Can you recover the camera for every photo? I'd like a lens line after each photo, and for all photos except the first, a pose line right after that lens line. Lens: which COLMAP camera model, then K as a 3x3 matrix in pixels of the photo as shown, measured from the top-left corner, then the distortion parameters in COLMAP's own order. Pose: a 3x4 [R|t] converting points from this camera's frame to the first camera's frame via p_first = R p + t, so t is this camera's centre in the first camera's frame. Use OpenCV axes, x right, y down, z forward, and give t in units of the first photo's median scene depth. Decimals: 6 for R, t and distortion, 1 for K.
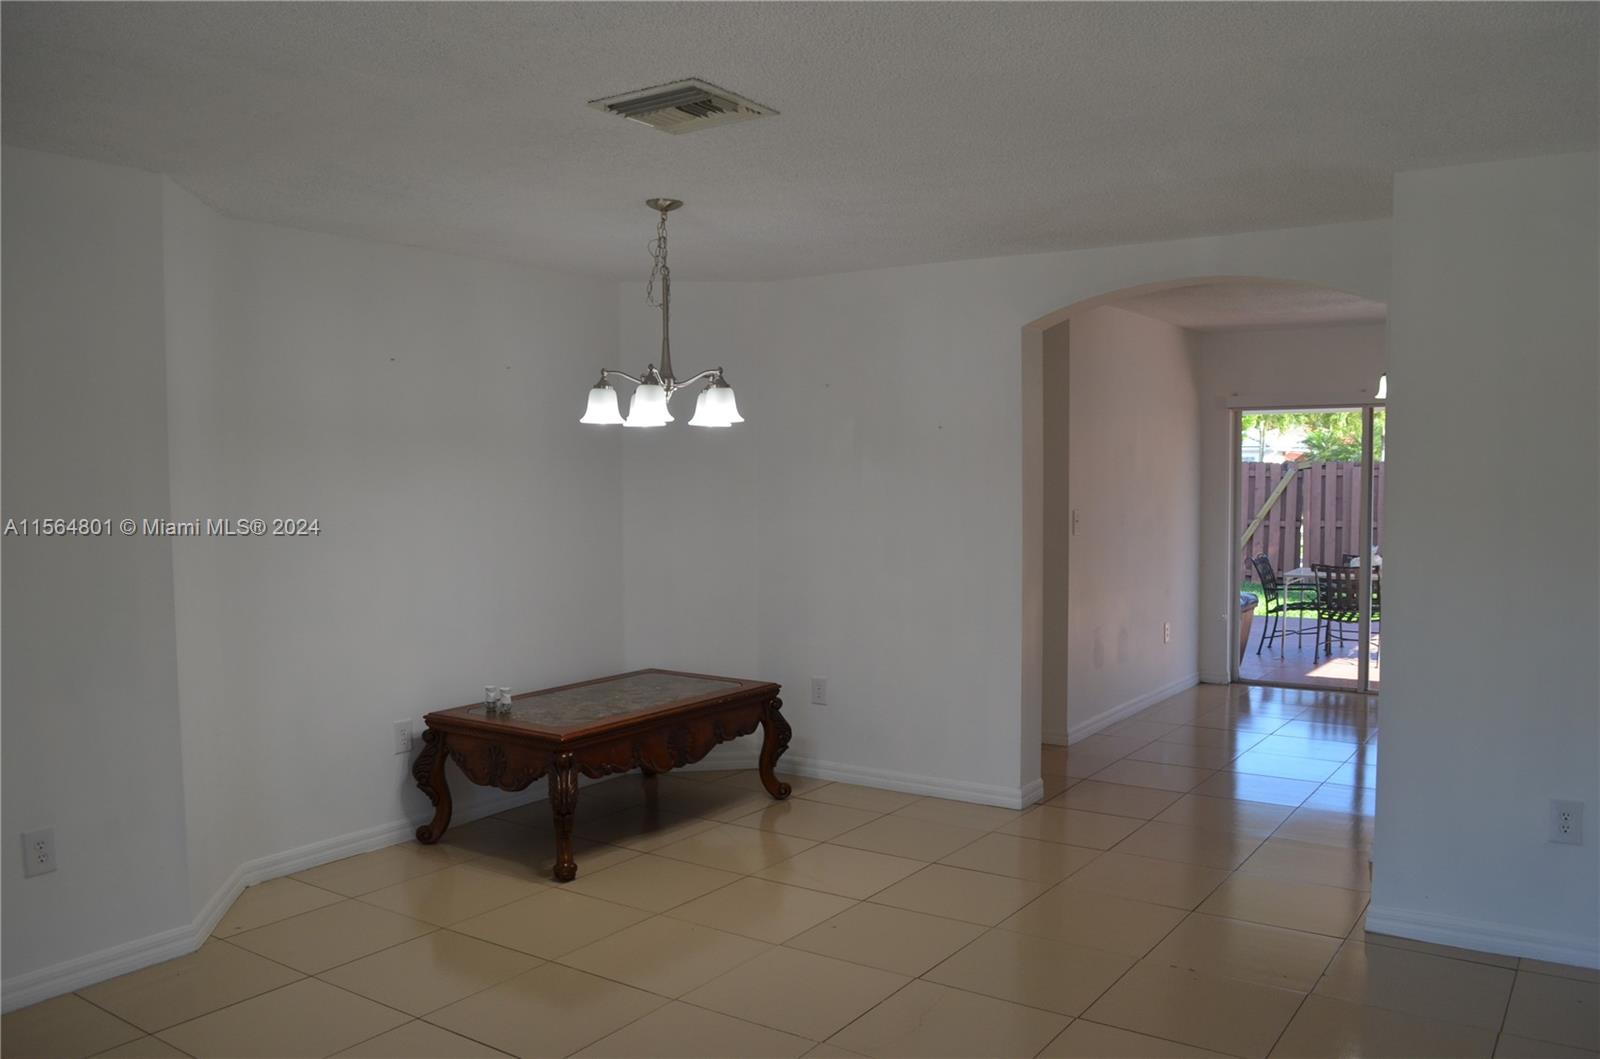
lens RADIAL K [[1254.0, 0, 804.6], [0, 1254.0, 529.7], [0, 0, 1]] dist [-0.078051, 0.007595]
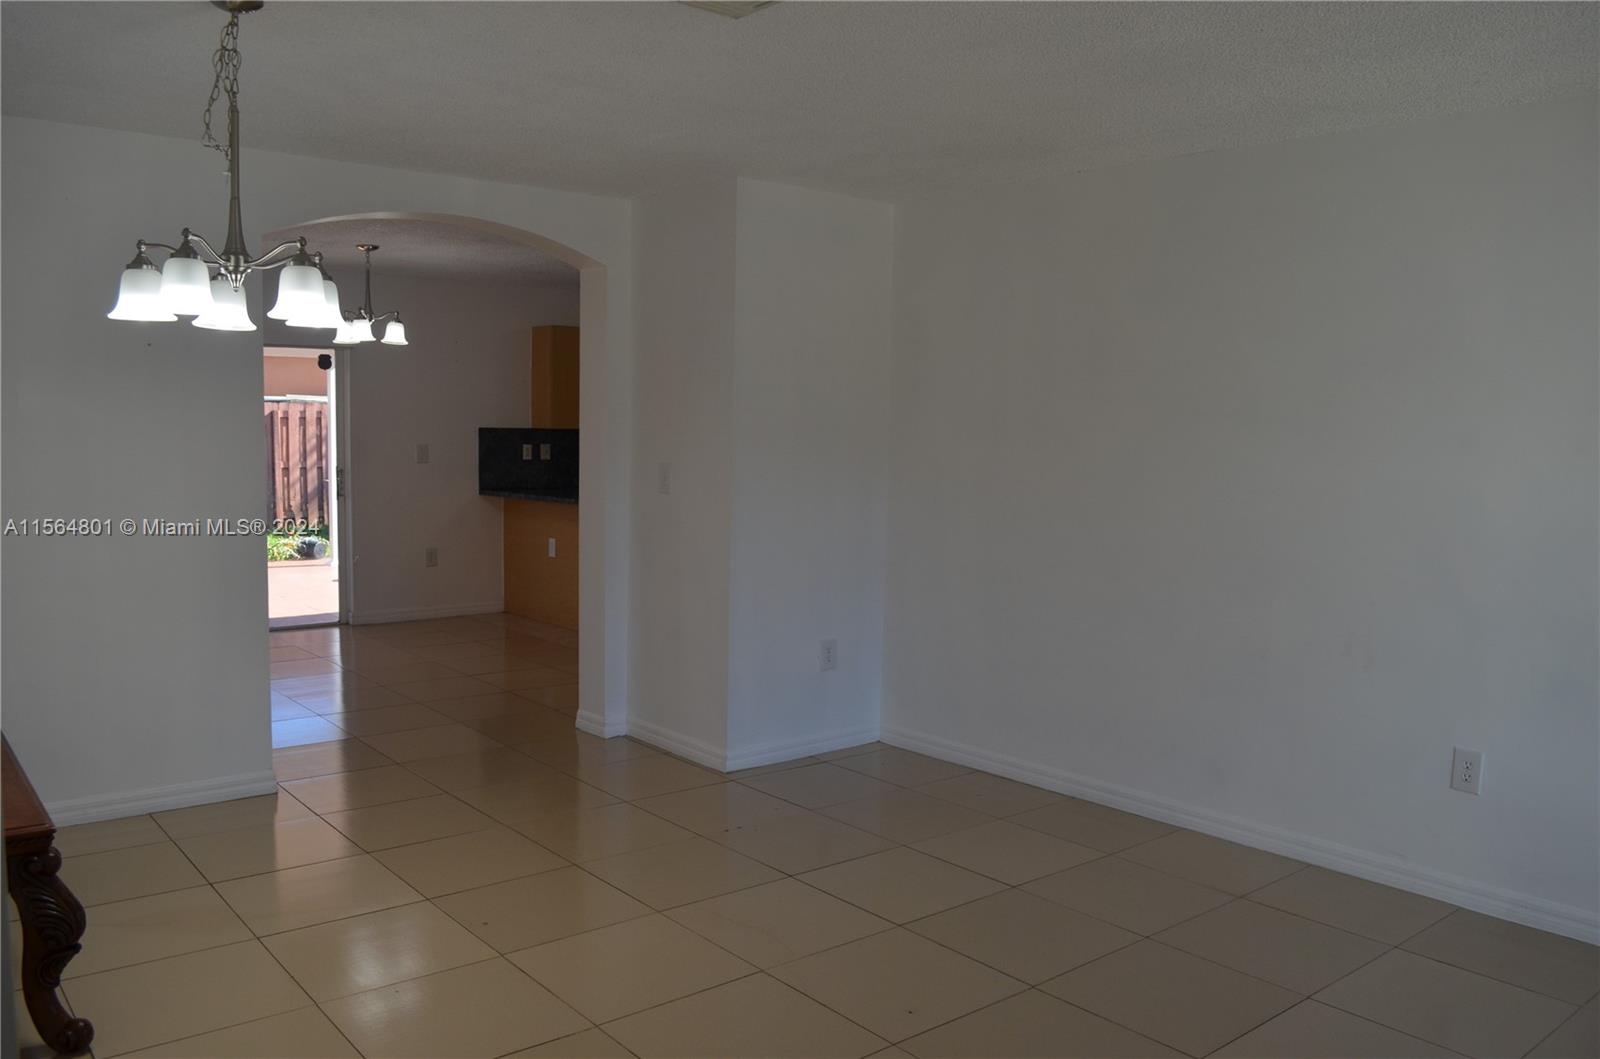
lens RADIAL K [[1254.0, 0, 804.7], [0, 1254.0, 534.7], [0, 0, 1]] dist [-0.078051, 0.007595]
pose [[0.273288, -0.072106, 0.959226, -0.687311], [0.027993, 0.997360, 0.066997, -0.003881], [-0.961525, 0.008542, 0.274585, 0.513488]]
